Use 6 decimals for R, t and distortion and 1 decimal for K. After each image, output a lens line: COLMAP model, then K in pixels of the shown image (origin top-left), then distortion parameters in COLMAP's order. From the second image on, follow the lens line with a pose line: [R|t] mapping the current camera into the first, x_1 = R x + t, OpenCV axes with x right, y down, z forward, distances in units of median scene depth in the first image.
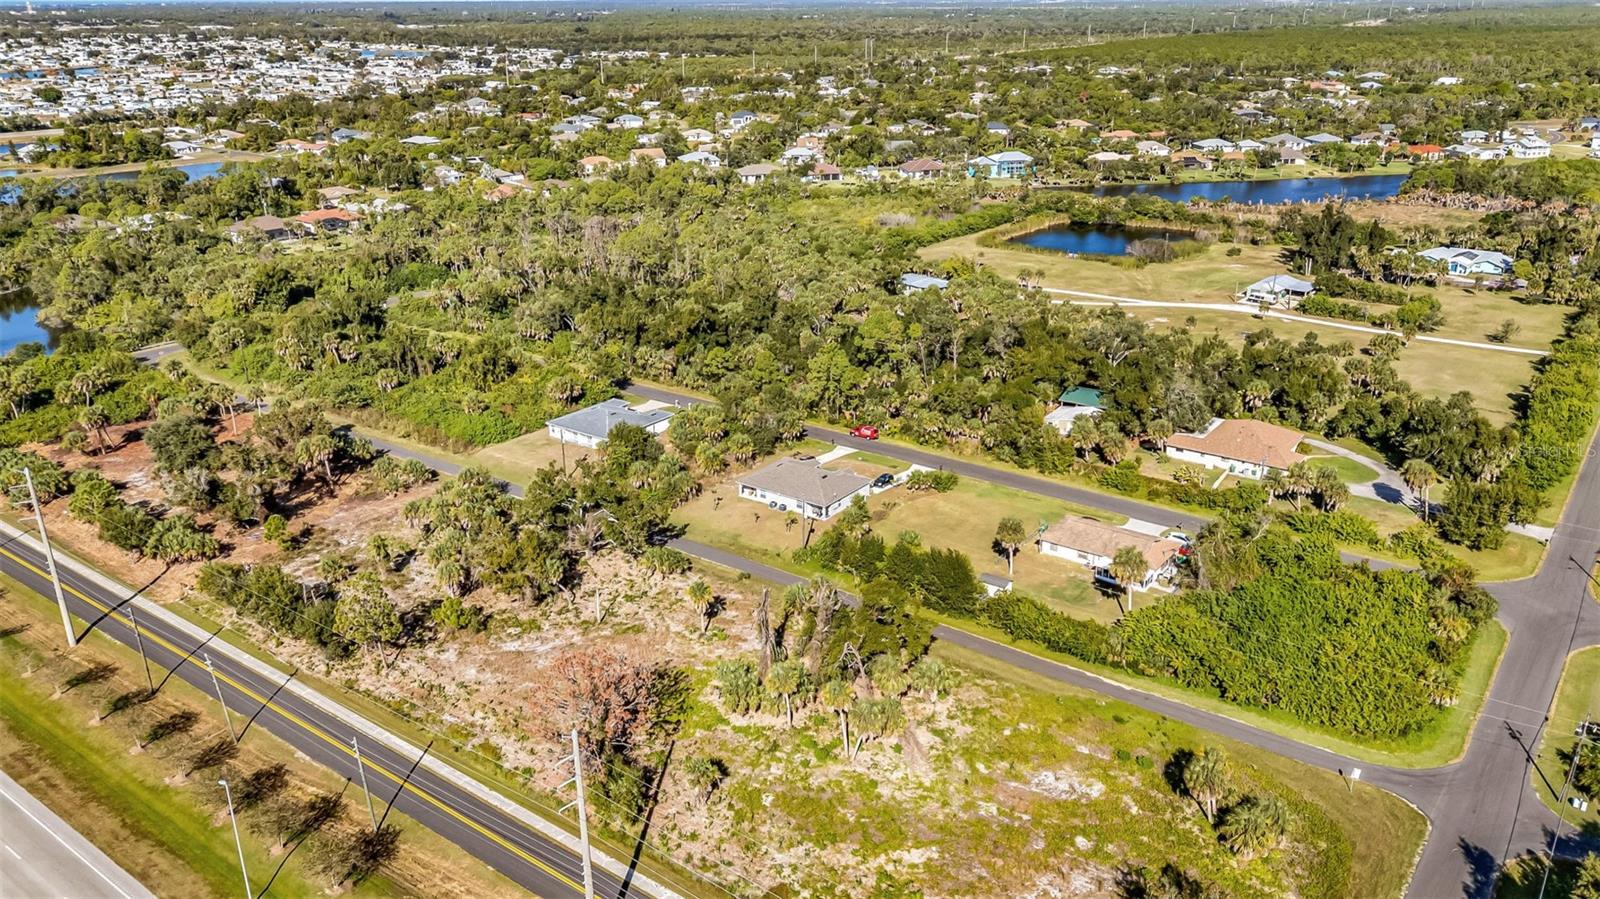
lens RADIAL K [[1192.4, 0, 800.0], [0, 1192.4, 449.5], [0, 0, 1]] dist [0.071787, -0.061738]
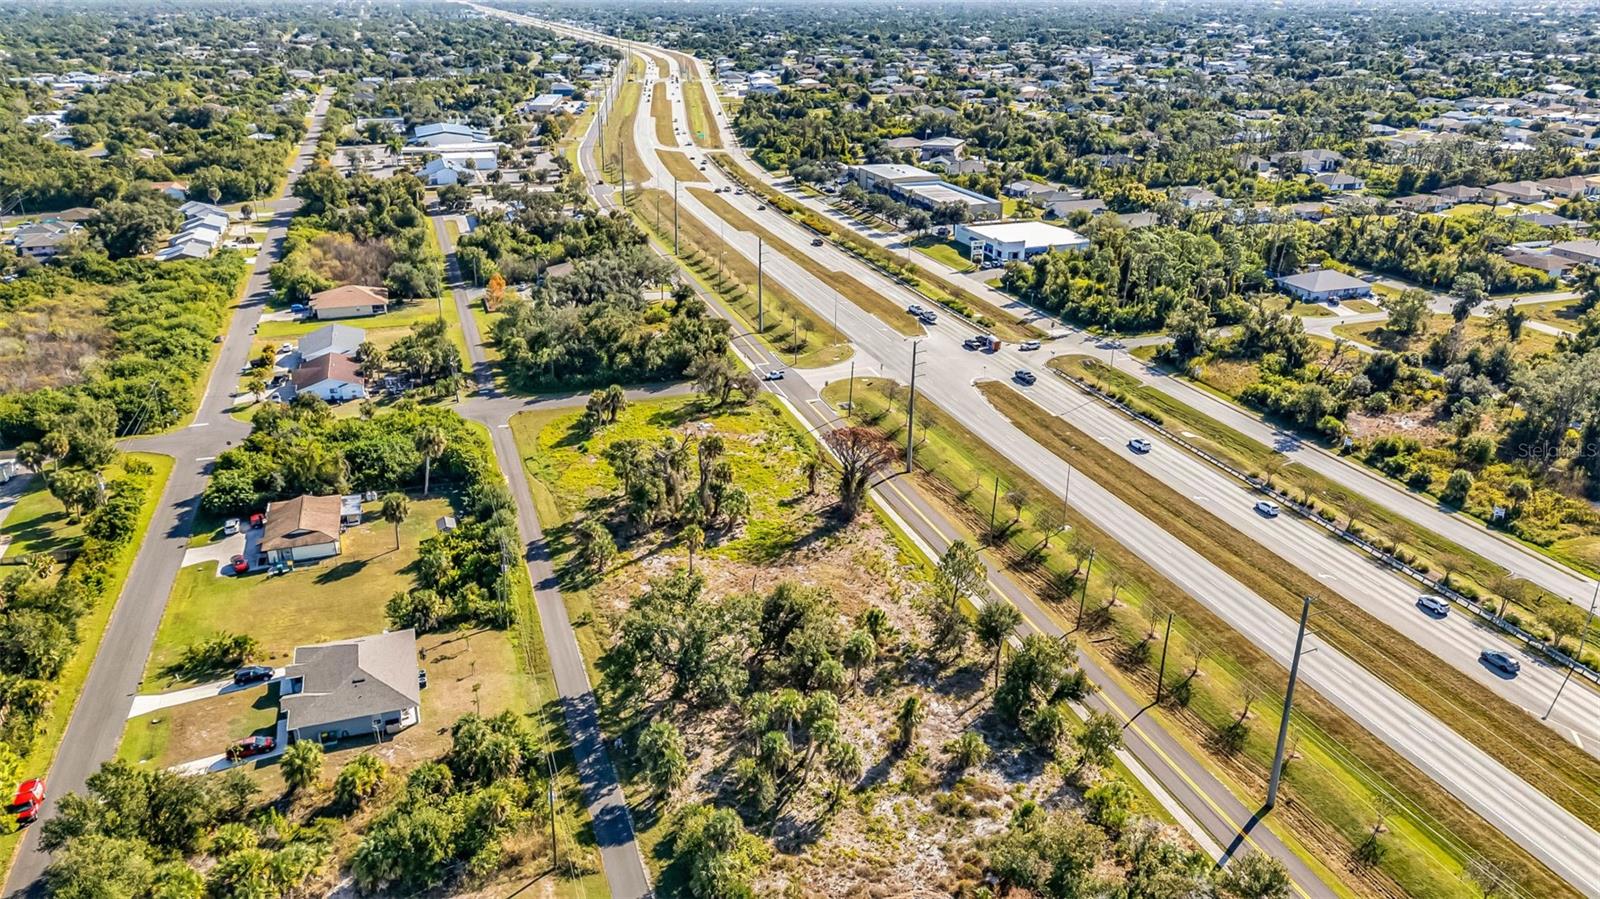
lens RADIAL K [[1166.9, 0, 800.0], [0, 1166.9, 449.5], [0, 0, 1]] dist [0.082414, -0.069570]
pose [[-0.819966, -0.203512, 0.535012, -0.499898], [0.209386, 0.763248, 0.611237, -0.401255], [-0.532741, 0.613218, -0.583225, 1.037583]]
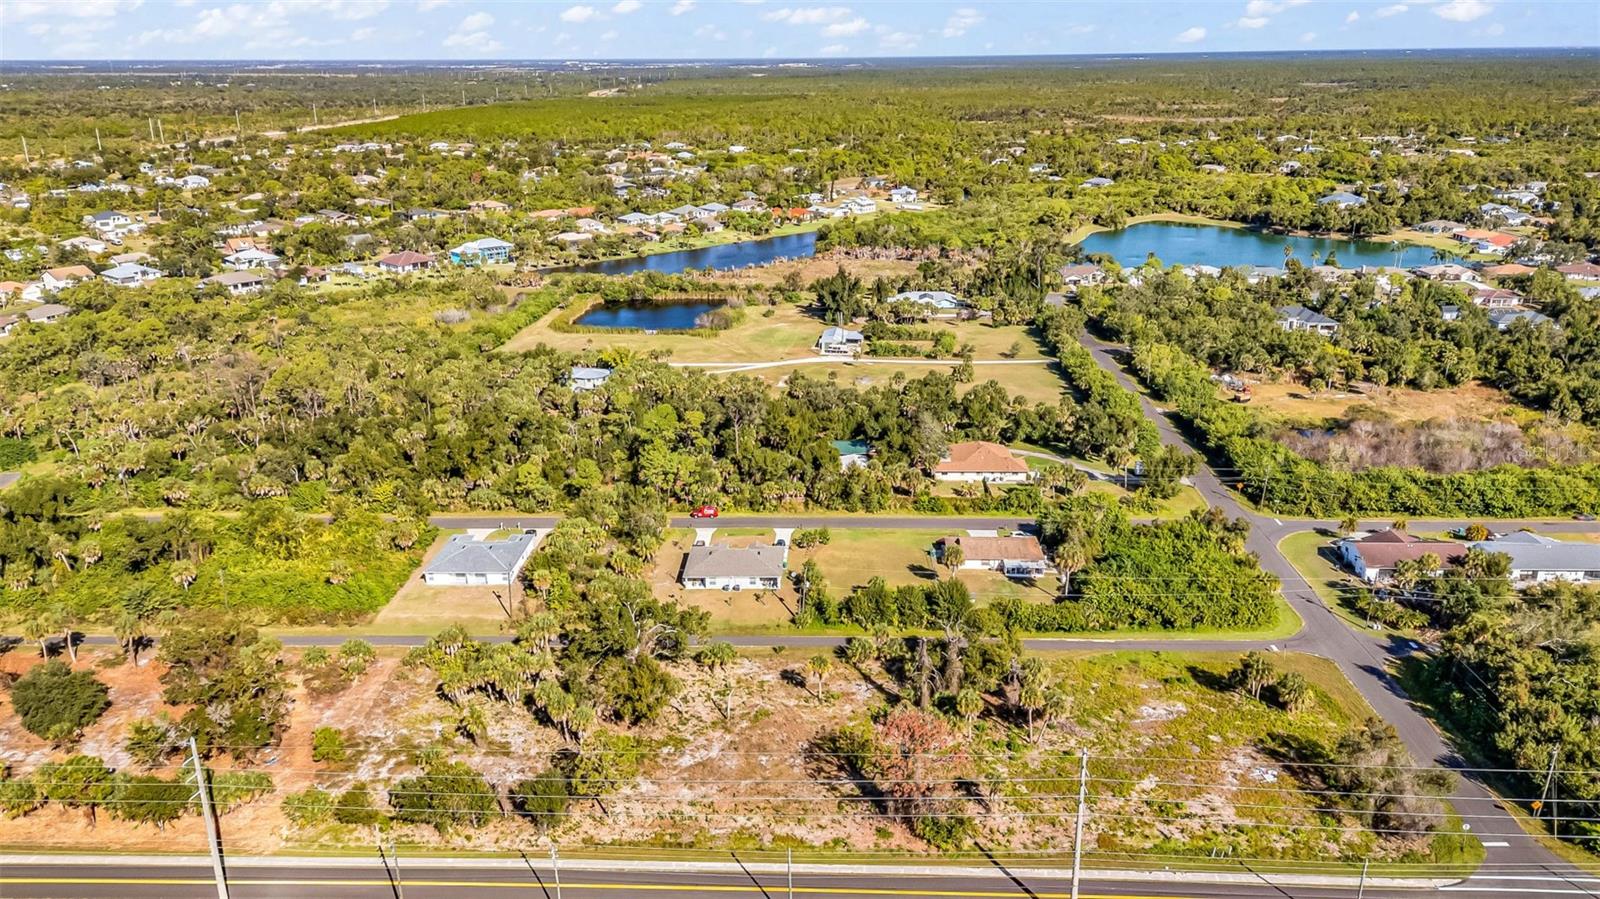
lens RADIAL K [[1166.3, 0, 800.0], [0, 1166.3, 449.5], [0, 0, 1]] dist [0.081769, -0.075779]
pose [[0.822028, -0.181886, 0.539618, -0.460664], [0.204250, 0.978739, 0.018753, -0.075982], [-0.531556, 0.094801, 0.841701, 0.014273]]
